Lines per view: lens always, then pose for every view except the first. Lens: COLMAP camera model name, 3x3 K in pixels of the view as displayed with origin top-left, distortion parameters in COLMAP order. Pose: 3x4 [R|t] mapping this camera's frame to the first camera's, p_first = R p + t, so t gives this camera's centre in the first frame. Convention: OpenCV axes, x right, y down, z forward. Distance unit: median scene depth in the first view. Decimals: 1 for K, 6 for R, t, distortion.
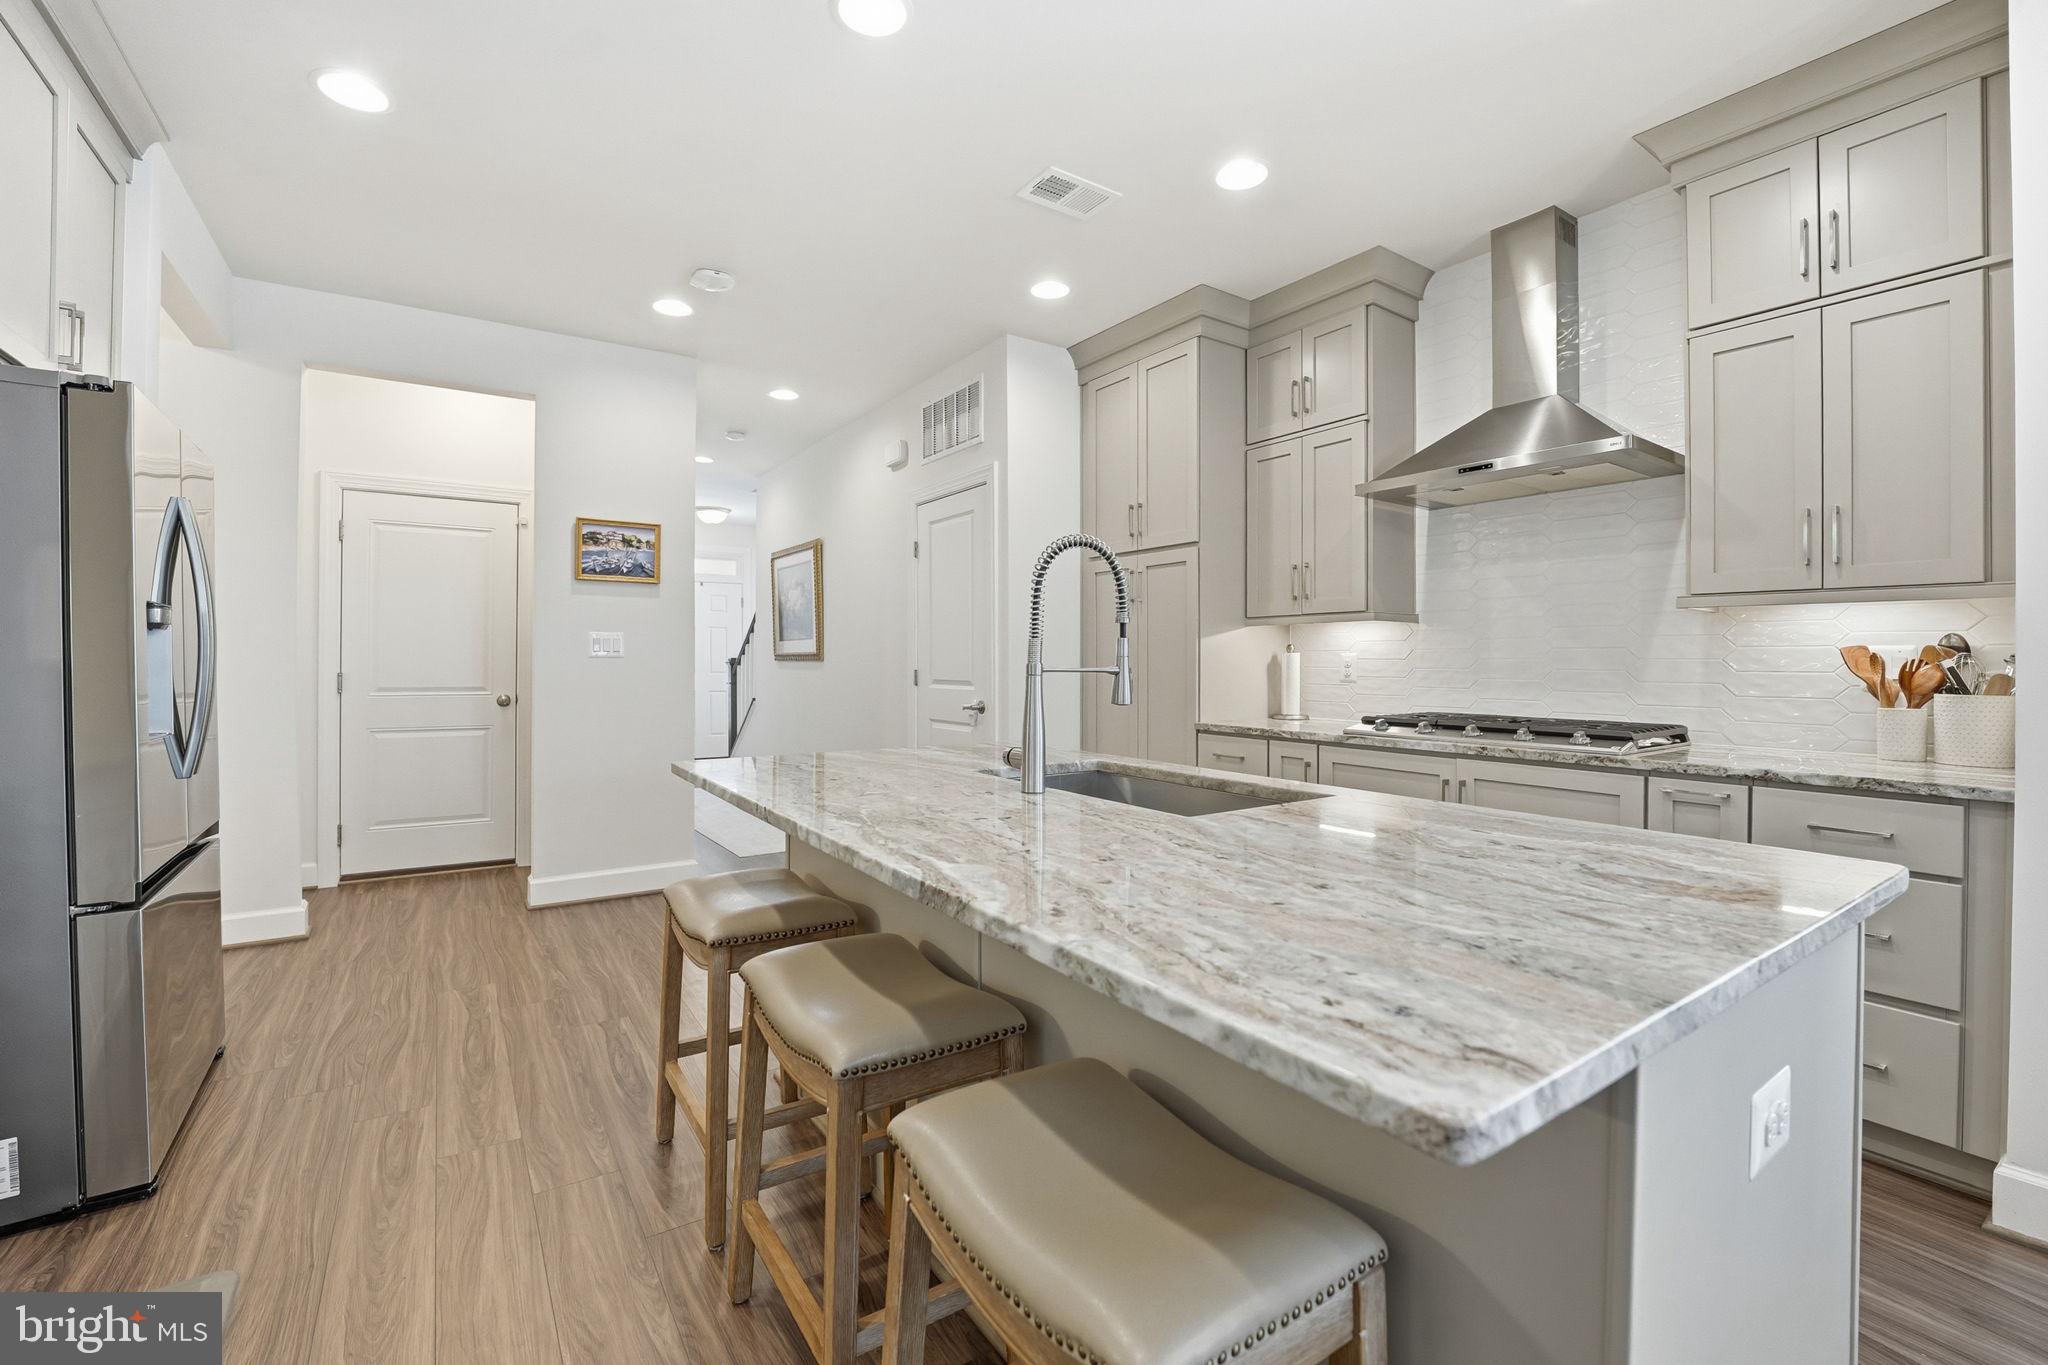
lens RADIAL K [[860.3, 0, 1016.8], [0, 860.3, 650.5], [0, 0, 1]] dist [-0.023462, 0.000222]
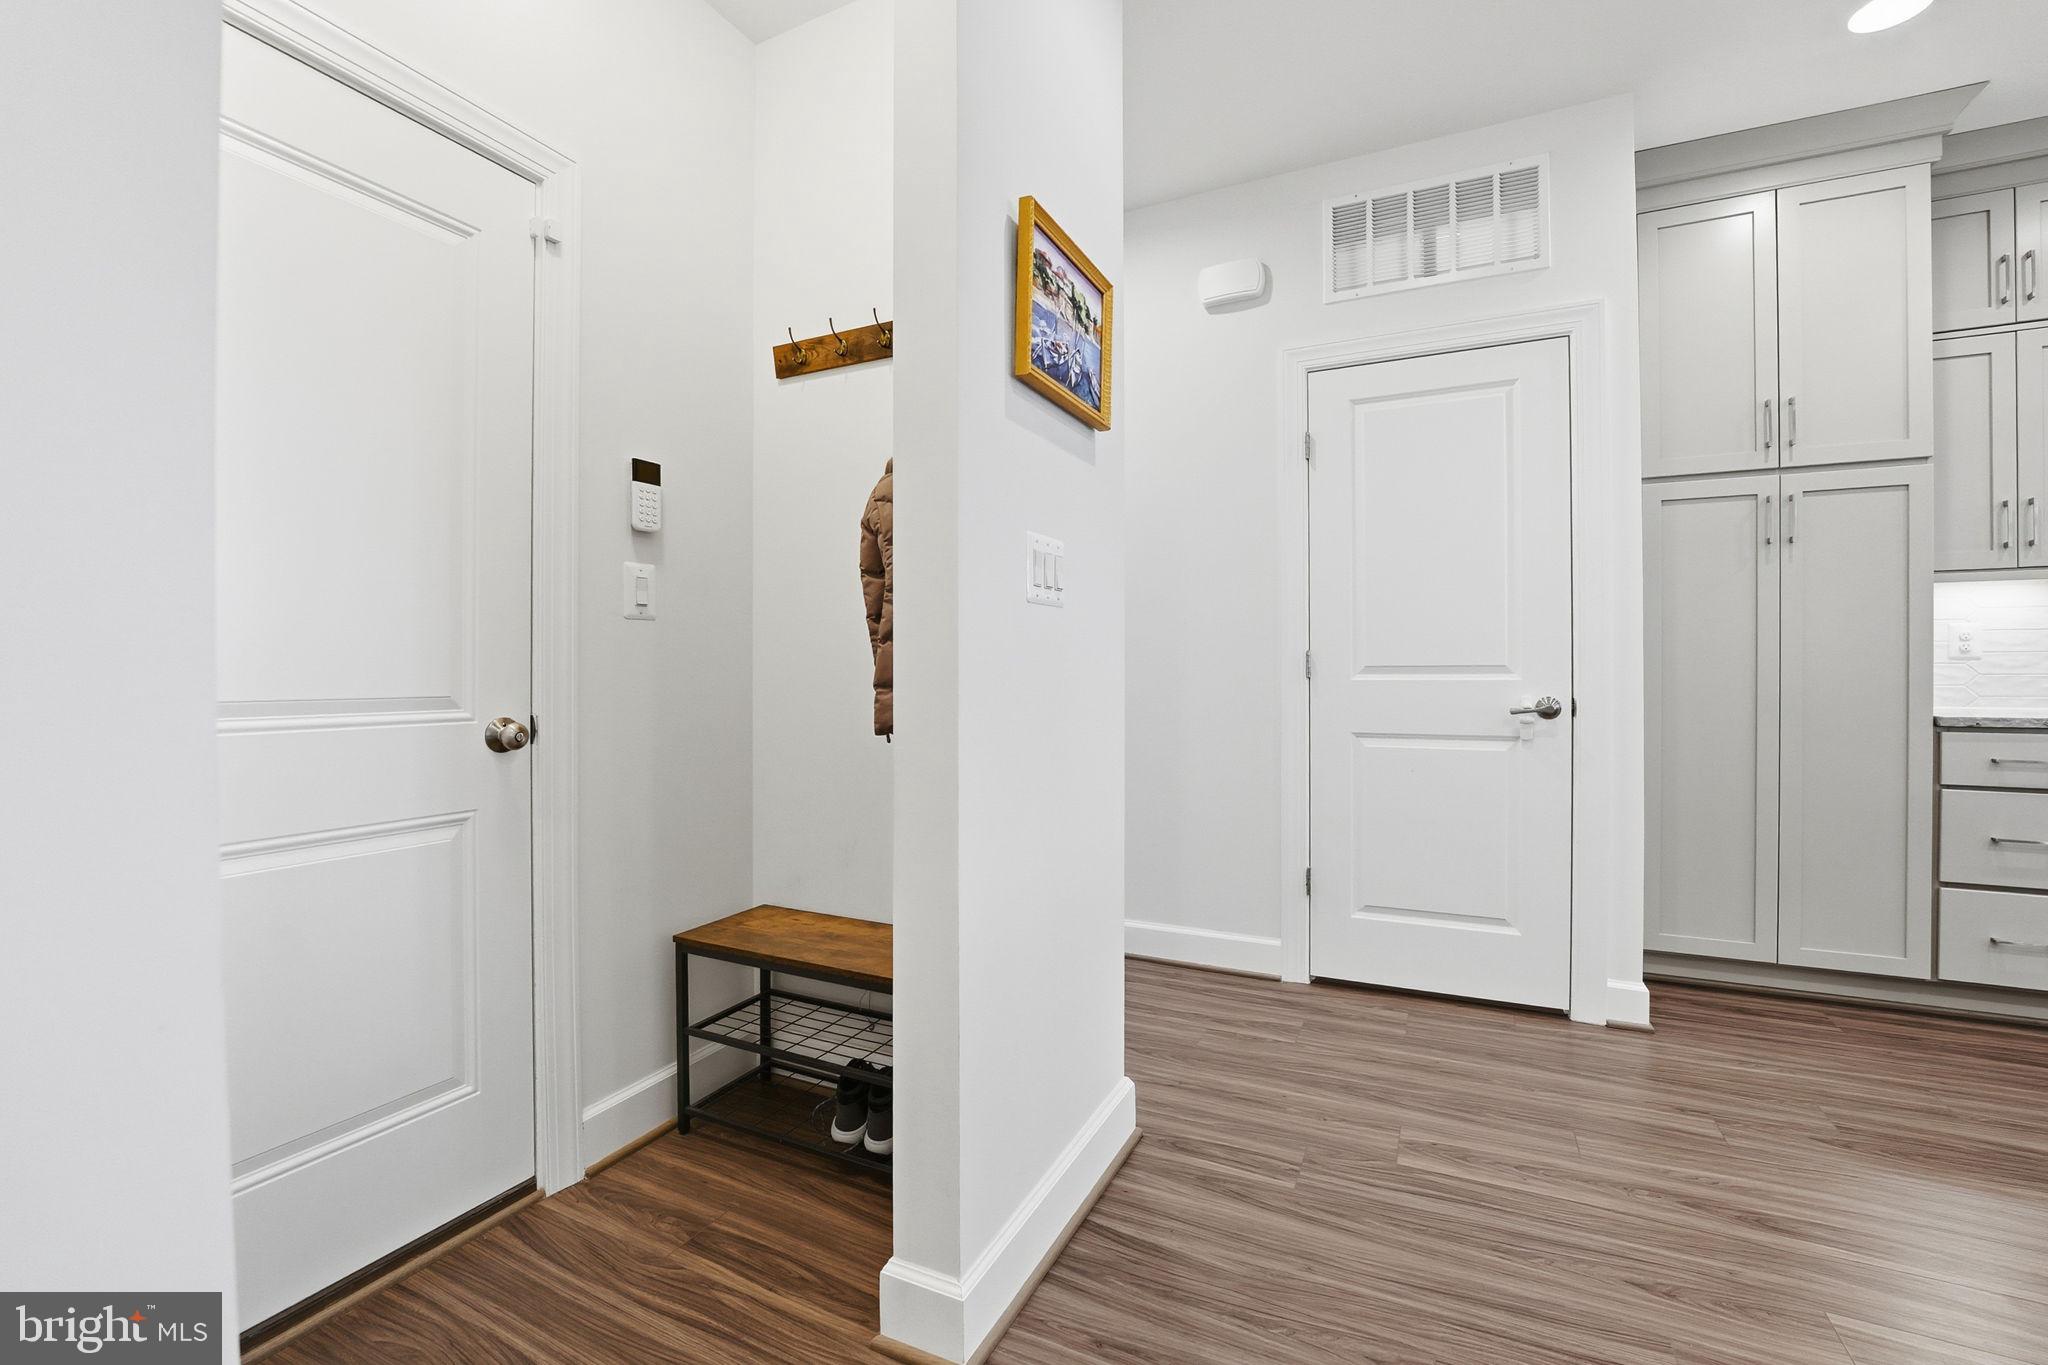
lens RADIAL K [[875.2, 0, 1015.7], [0, 875.2, 671.9], [0, 0, 1]] dist [-0.034008, 0.005533]
pose [[0.868599, -0.007809, 0.495454, -1.025623], [0.001789, 0.999919, 0.012623, 0.049678], [-0.495512, -0.010078, 0.868543, 1.020371]]
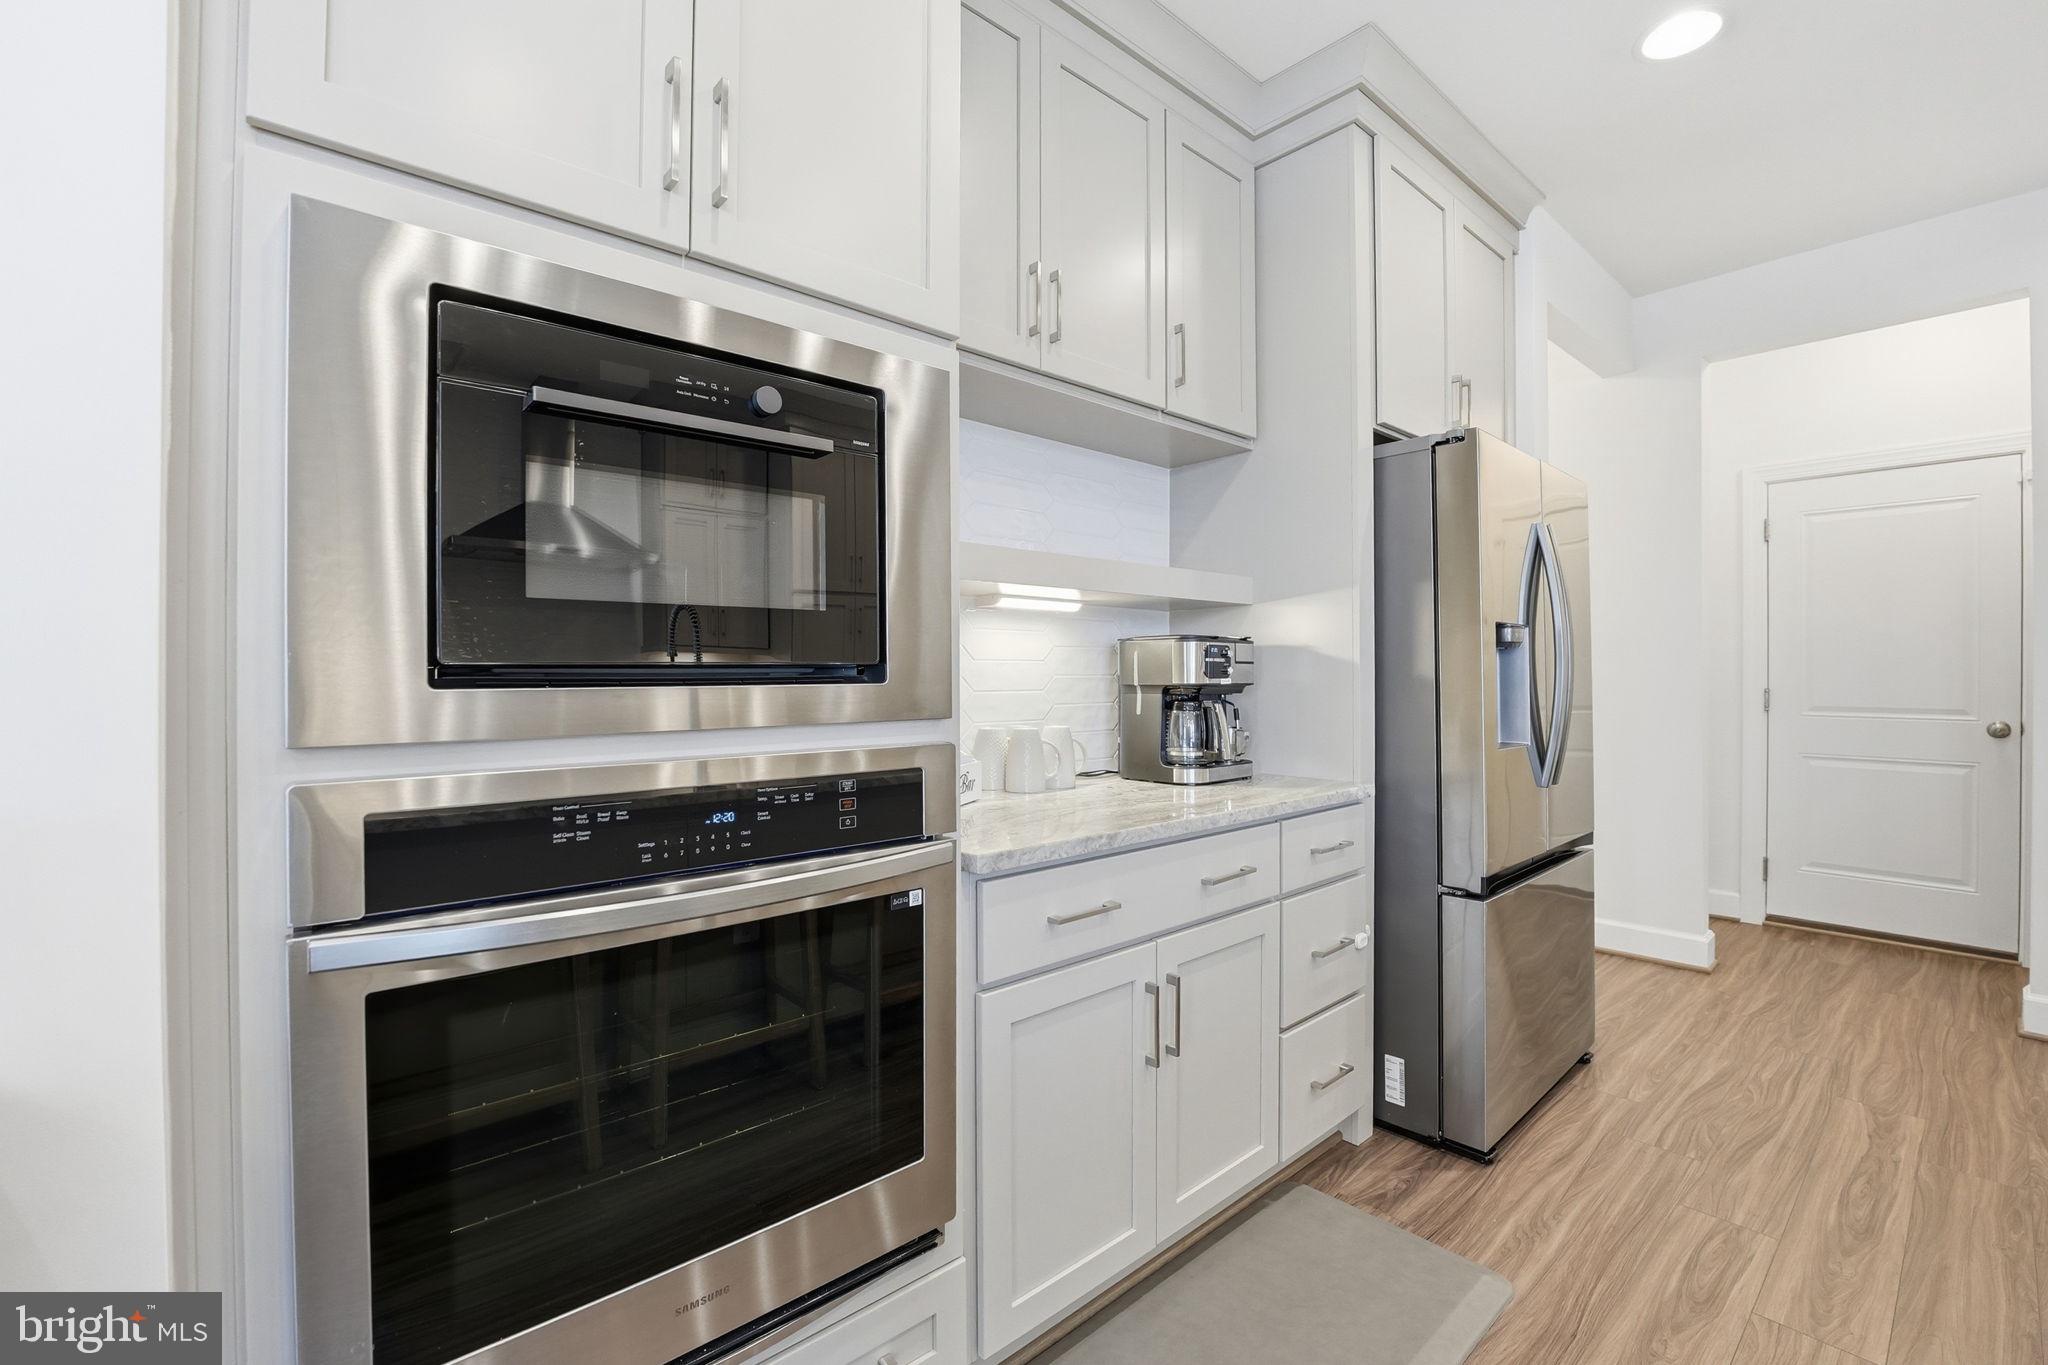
lens RADIAL K [[875.2, 0, 1015.7], [0, 875.2, 671.9], [0, 0, 1]] dist [-0.034008, 0.005533]
pose [[0.123682, -0.005031, -0.992309, 0.005921], [0.013978, 0.999897, -0.003327, 0.000711], [0.992223, -0.013459, 0.123740, 0.152747]]
